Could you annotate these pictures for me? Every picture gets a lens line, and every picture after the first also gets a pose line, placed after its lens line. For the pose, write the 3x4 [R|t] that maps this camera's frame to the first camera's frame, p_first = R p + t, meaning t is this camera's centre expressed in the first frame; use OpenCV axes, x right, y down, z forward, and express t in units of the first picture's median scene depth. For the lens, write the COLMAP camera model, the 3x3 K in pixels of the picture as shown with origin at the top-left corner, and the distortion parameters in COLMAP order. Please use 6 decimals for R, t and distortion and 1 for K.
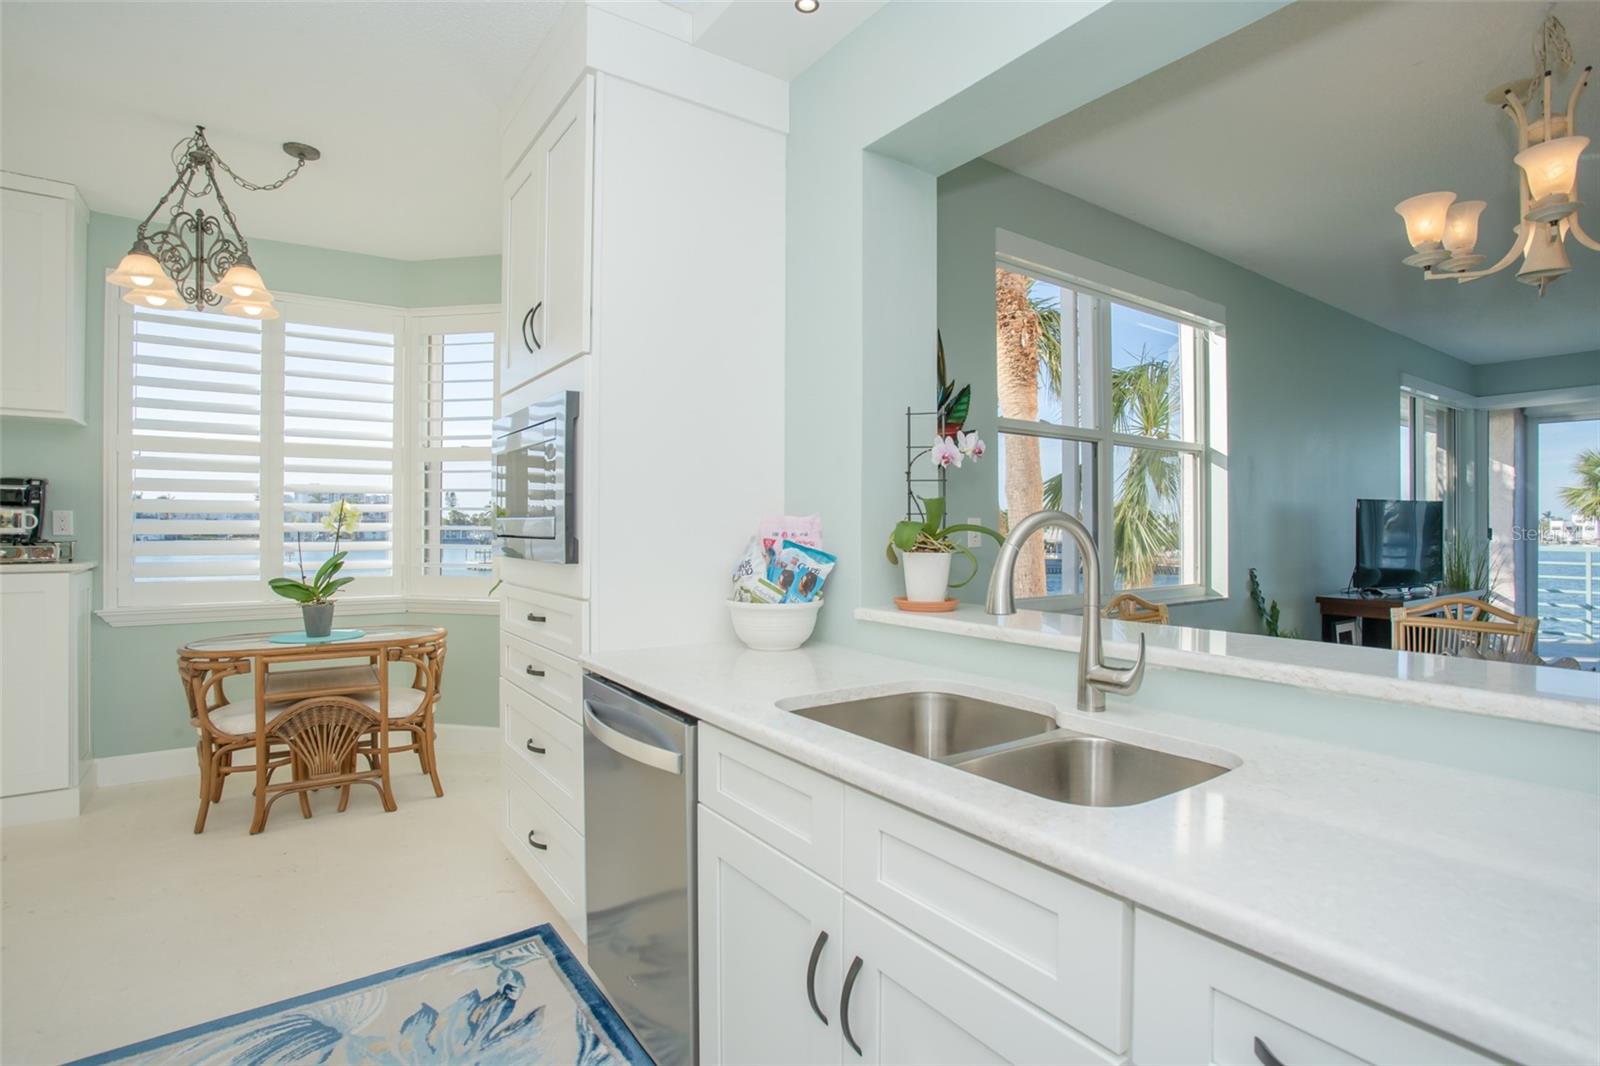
lens RADIAL K [[777.0, 0, 807.8], [0, 777.0, 526.7], [0, 0, 1]] dist [-0.065974, 0.024410]
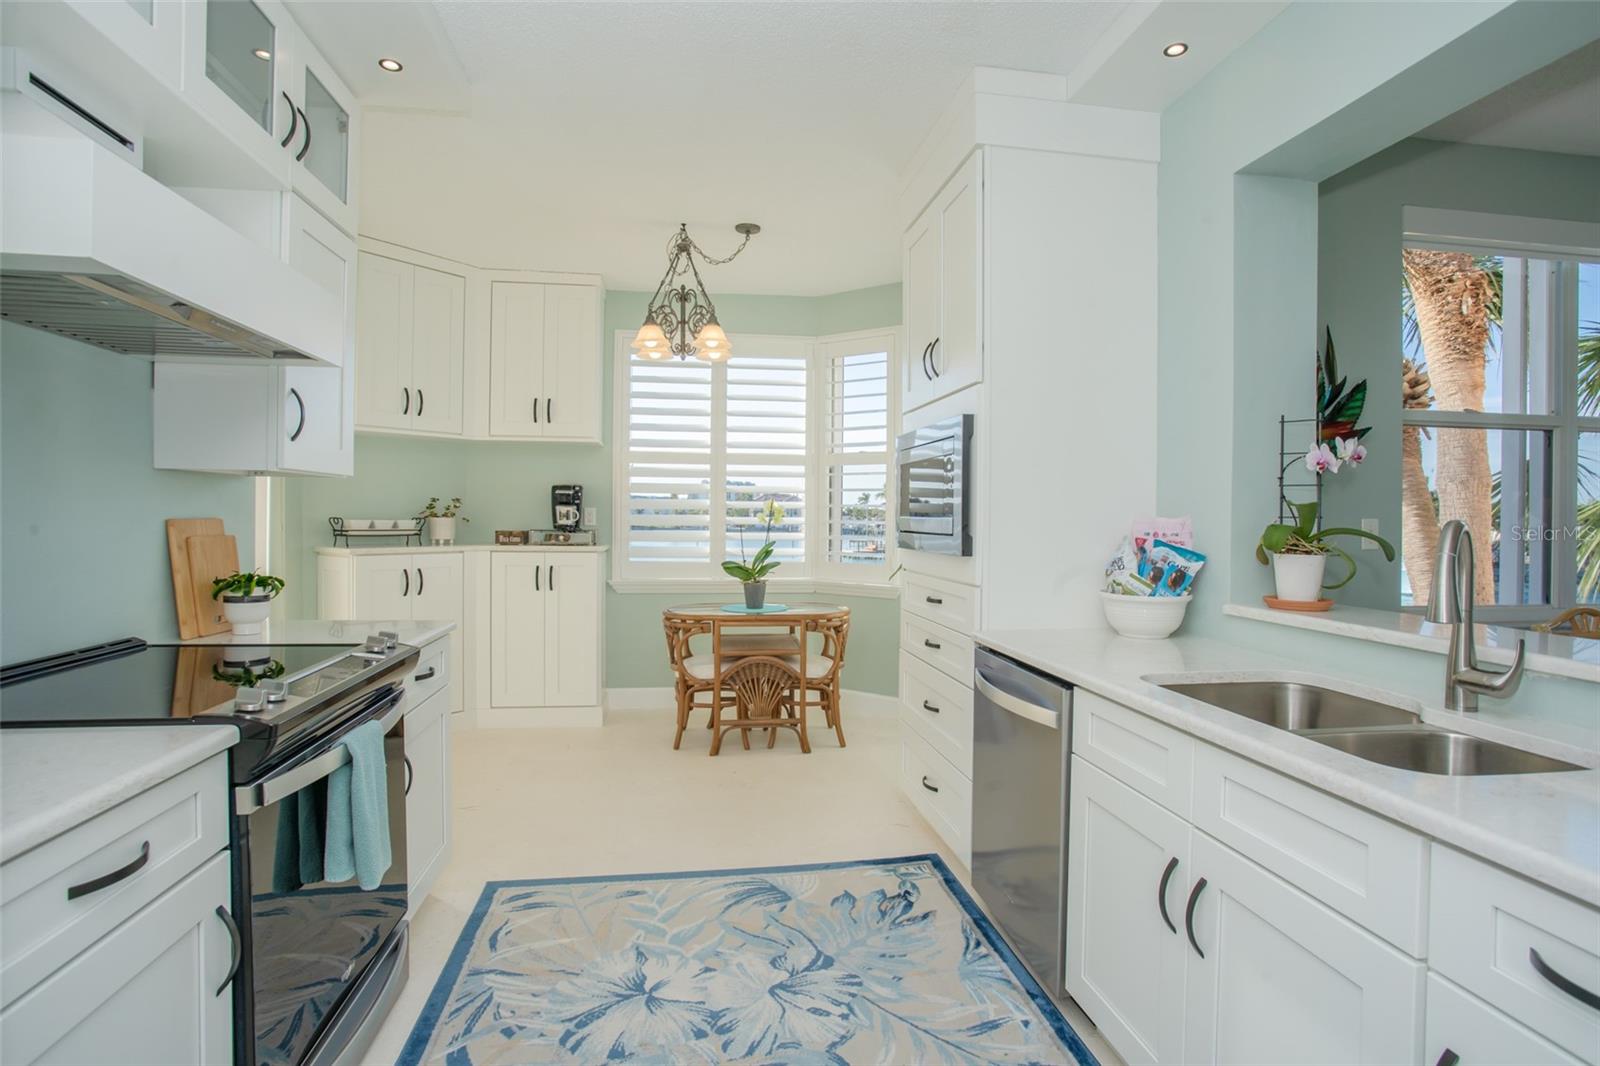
lens RADIAL K [[777.0, 0, 804.0], [0, 777.0, 525.9], [0, 0, 1]] dist [-0.065974, 0.024410]
pose [[0.890955, 0.010838, -0.453962, 0.019084], [-0.006917, 0.999923, 0.010298, -0.009690], [0.454039, -0.006035, 0.890962, -0.189222]]
